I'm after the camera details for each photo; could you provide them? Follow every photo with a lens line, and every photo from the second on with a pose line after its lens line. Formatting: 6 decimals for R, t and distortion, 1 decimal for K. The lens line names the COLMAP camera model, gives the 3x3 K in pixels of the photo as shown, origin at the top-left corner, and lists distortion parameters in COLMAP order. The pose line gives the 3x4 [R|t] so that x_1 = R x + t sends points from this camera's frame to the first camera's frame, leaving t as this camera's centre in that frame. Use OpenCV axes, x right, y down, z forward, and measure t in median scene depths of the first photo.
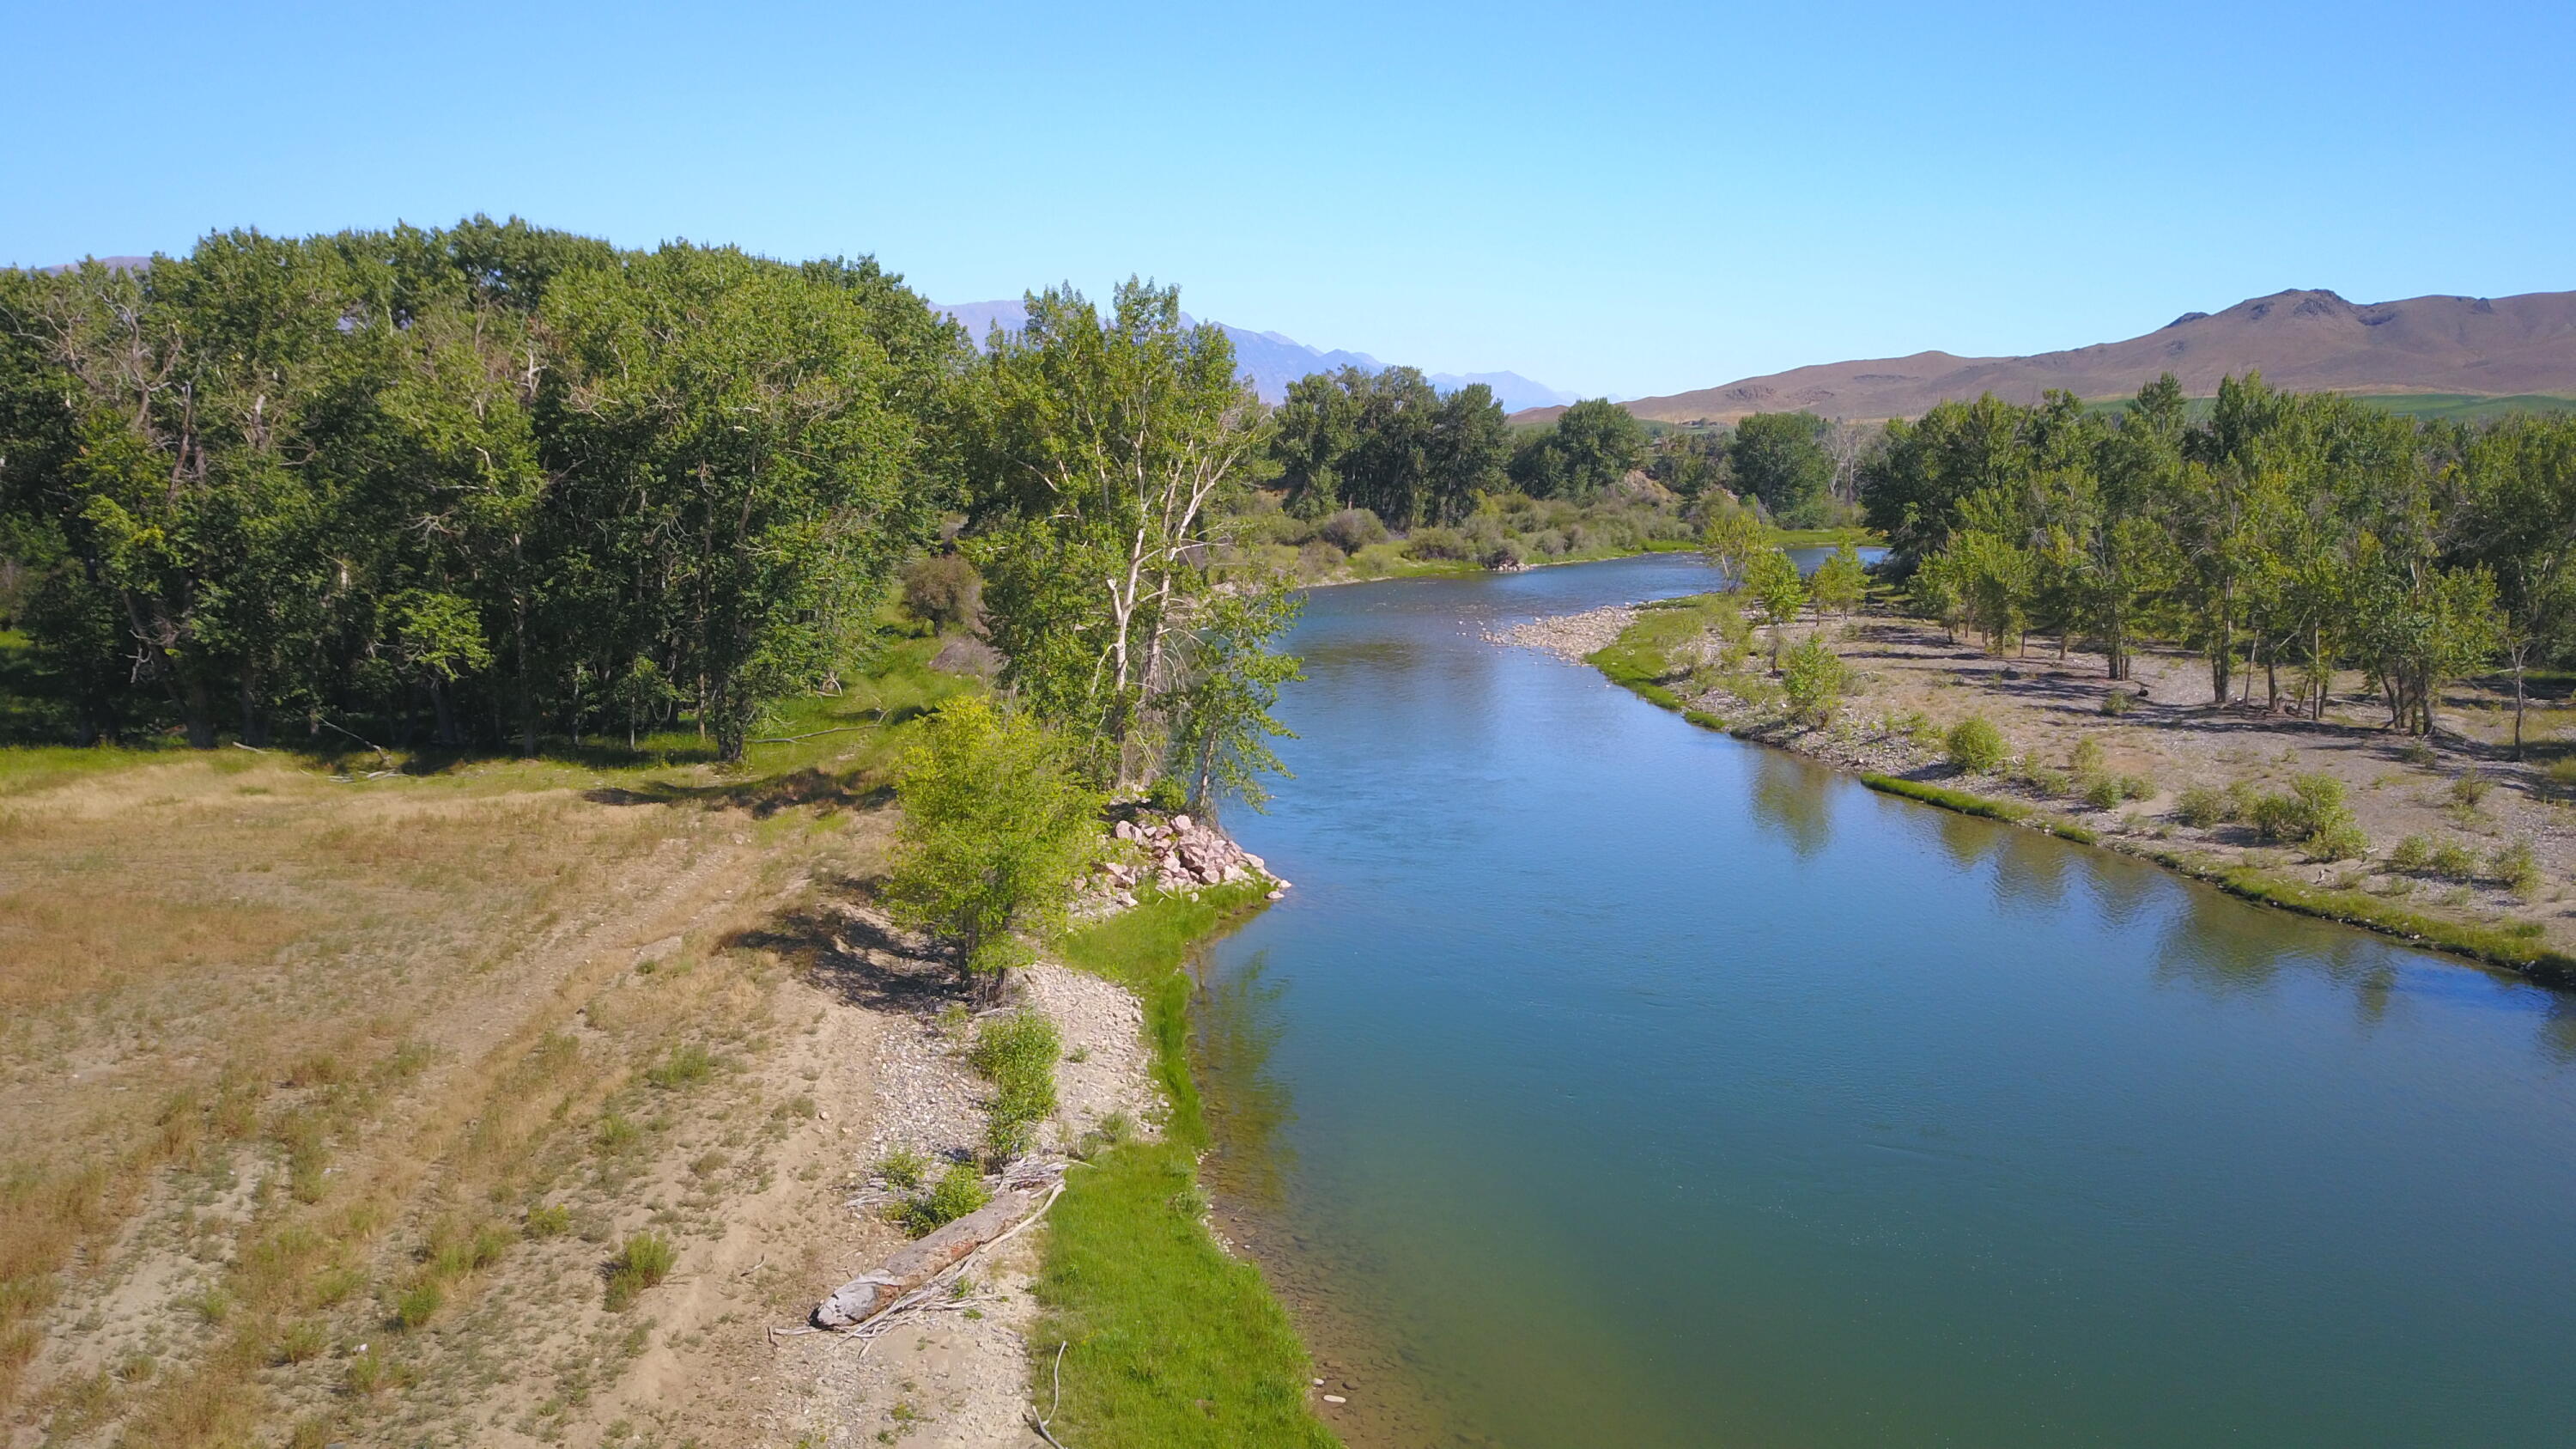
lens RADIAL K [[2037.6, 0, 1288.0], [0, 2037.6, 724.5], [0, 0, 1]] dist [0.082621, -0.142726]
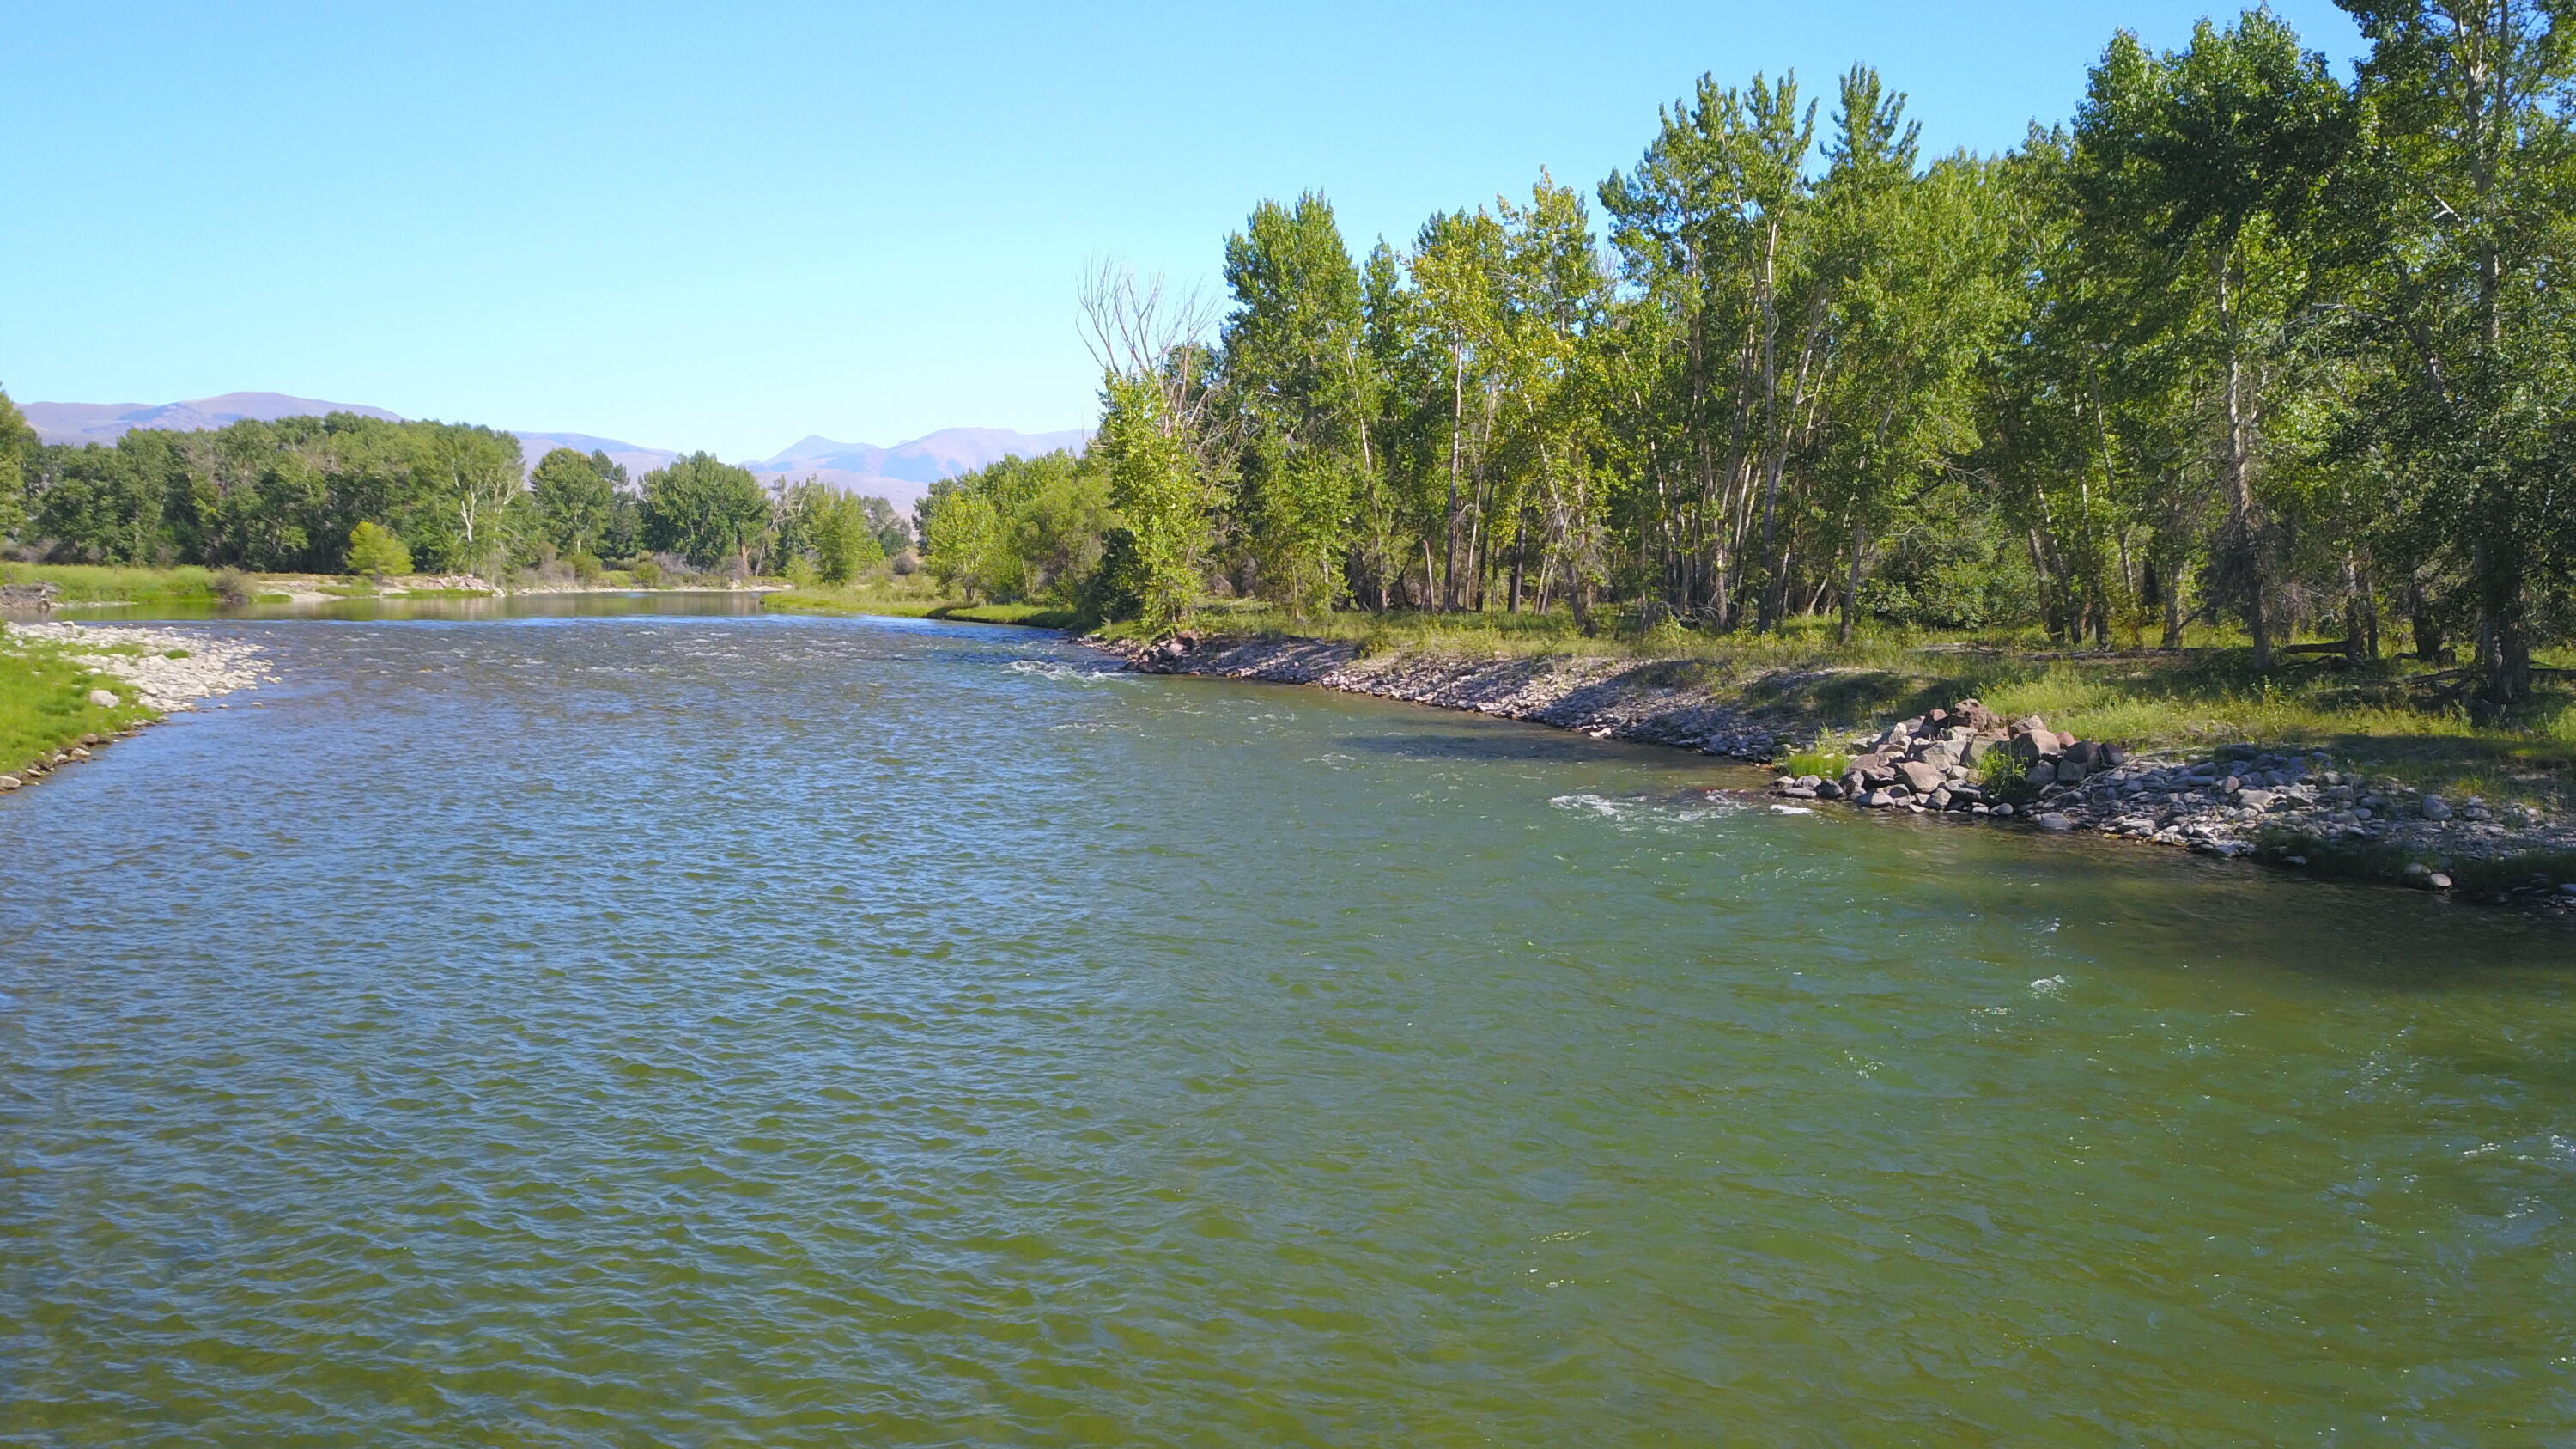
lens RADIAL K [[2037.6, 0, 1288.0], [0, 2037.6, 724.5], [0, 0, 1]] dist [0.082621, -0.142726]
pose [[0.999205, -0.000822, -0.039847, 0.982906], [-0.001573, 0.998195, -0.060036, 0.335000], [0.039824, 0.060051, 0.997401, -1.666299]]
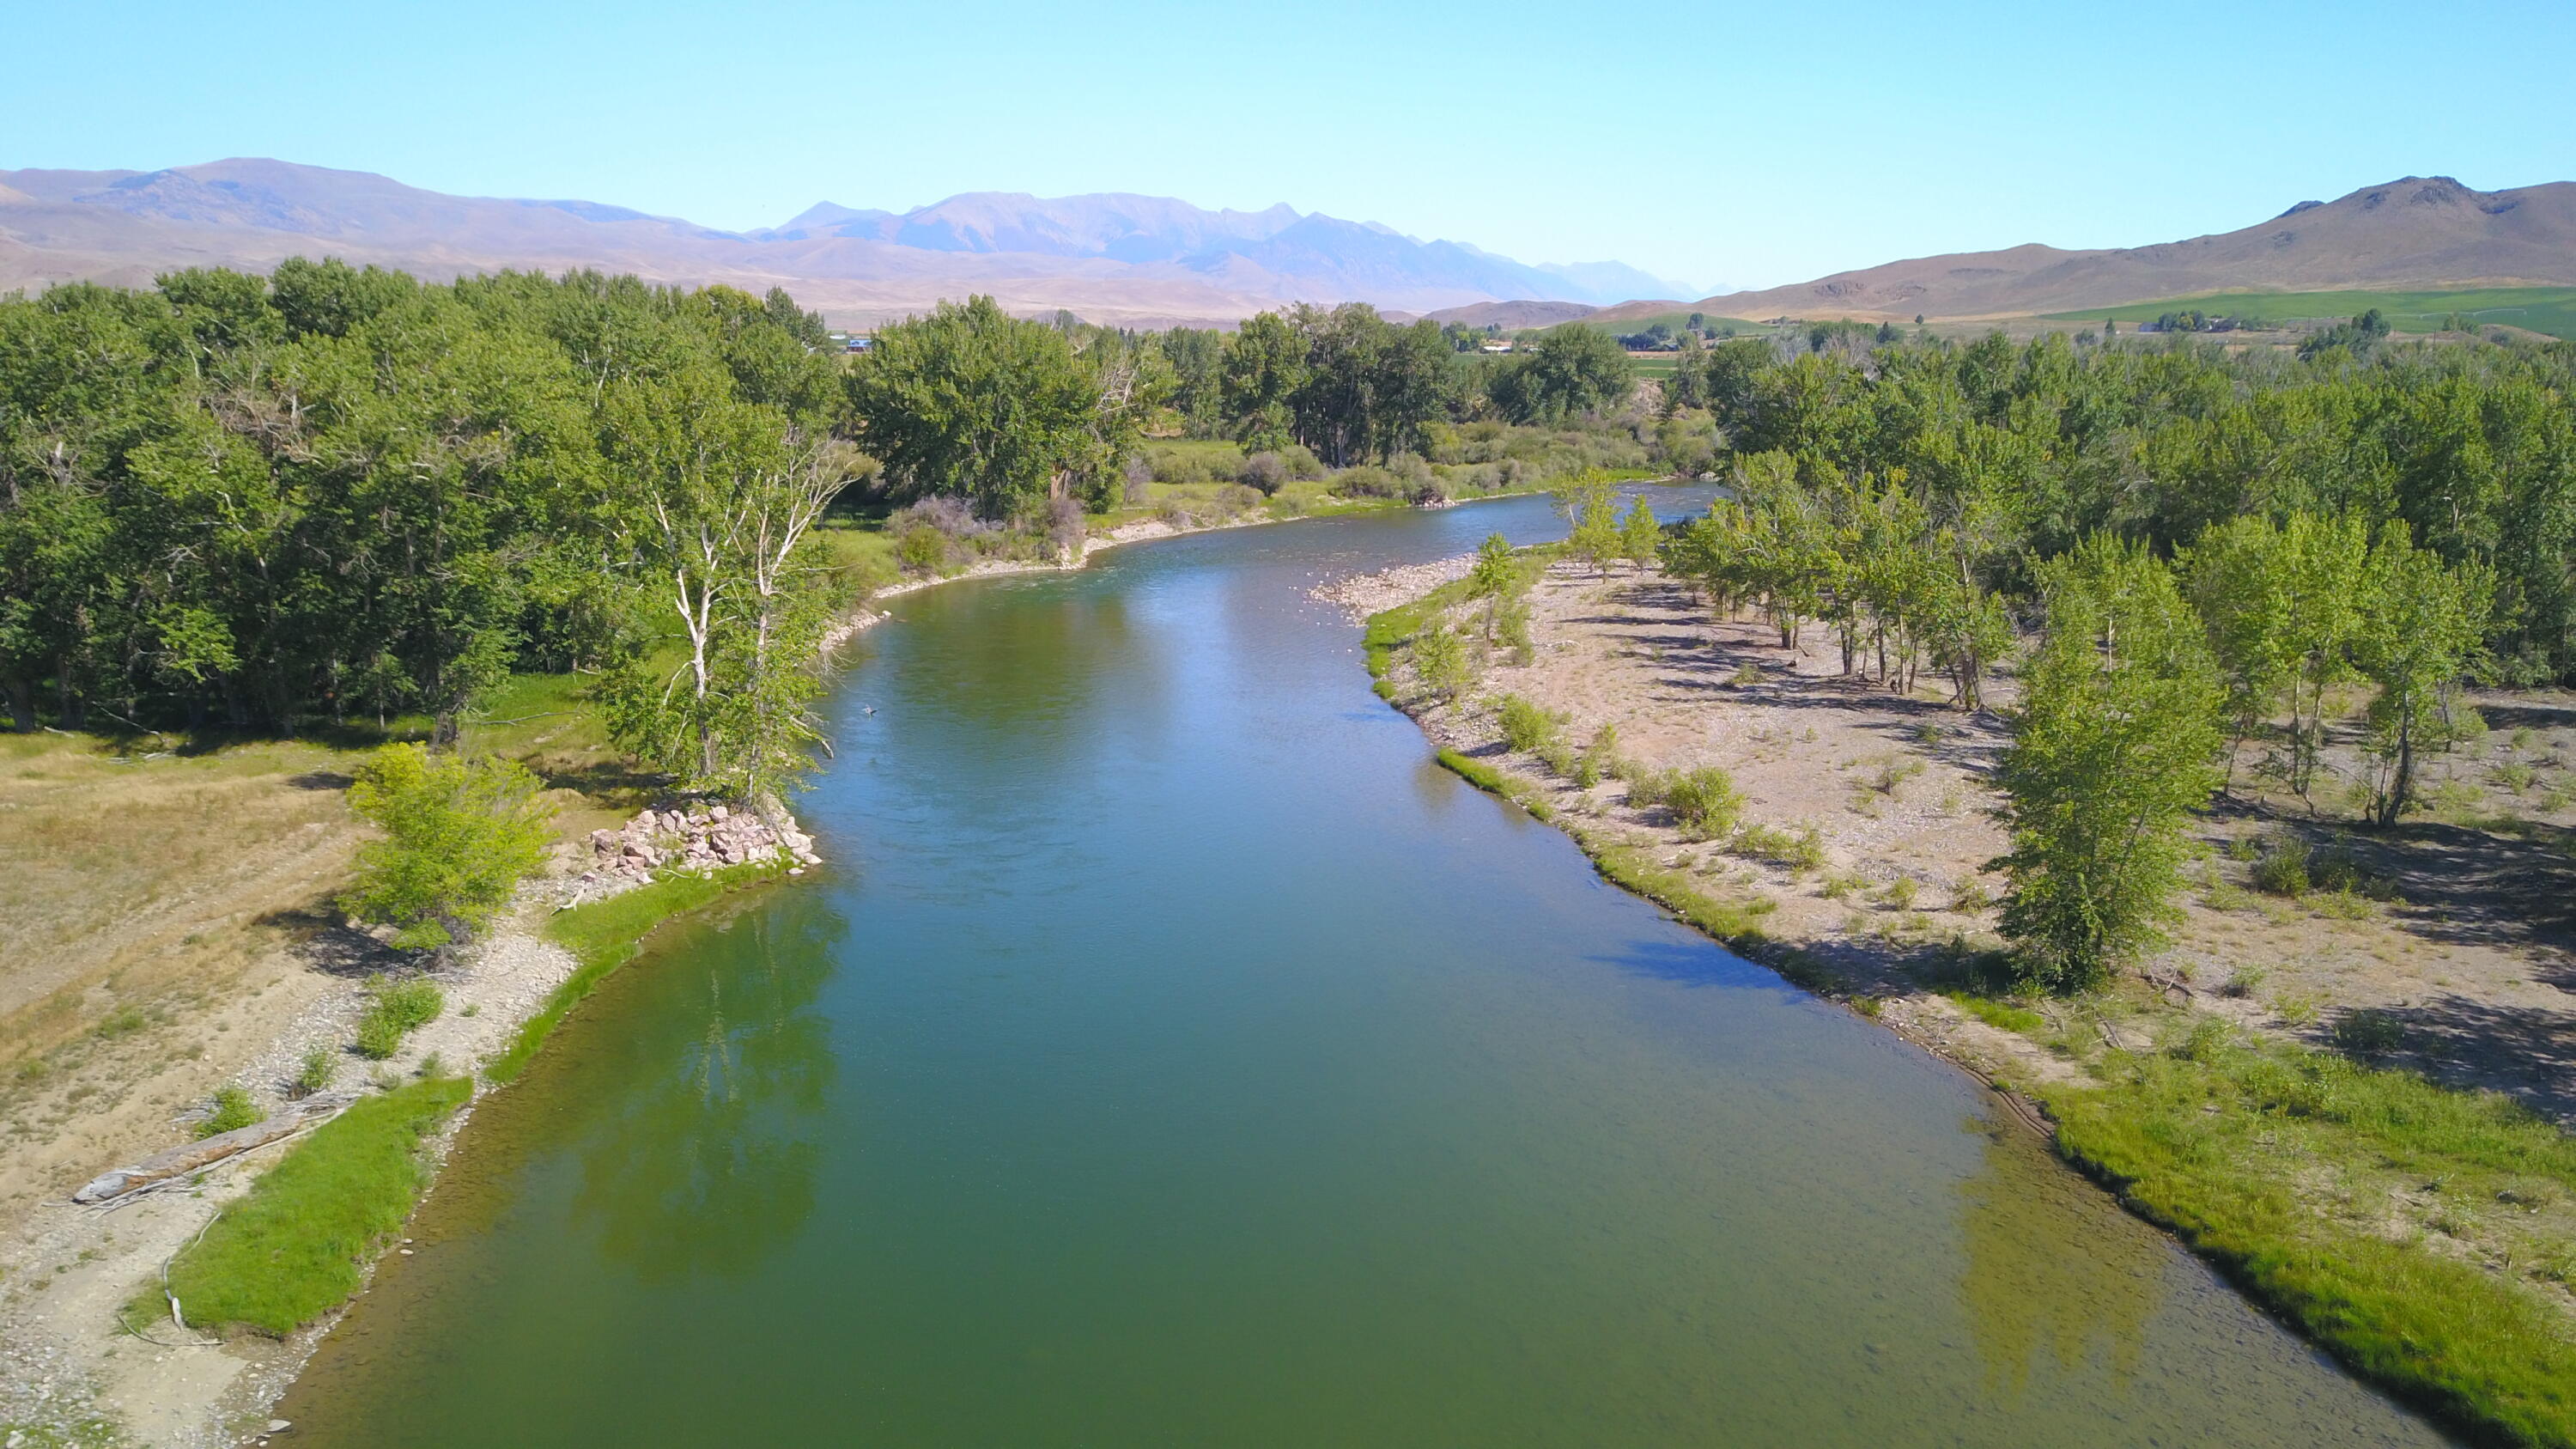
lens RADIAL K [[2054.2, 0, 1288.0], [0, 2054.2, 724.5], [0, 0, 1]] dist [0.008879, 0.007816]
pose [[0.998780, 0.003407, -0.049274, 0.214620], [-0.000955, 0.998763, 0.049706, -0.041110], [0.049382, -0.049598, 0.997548, -0.139383]]
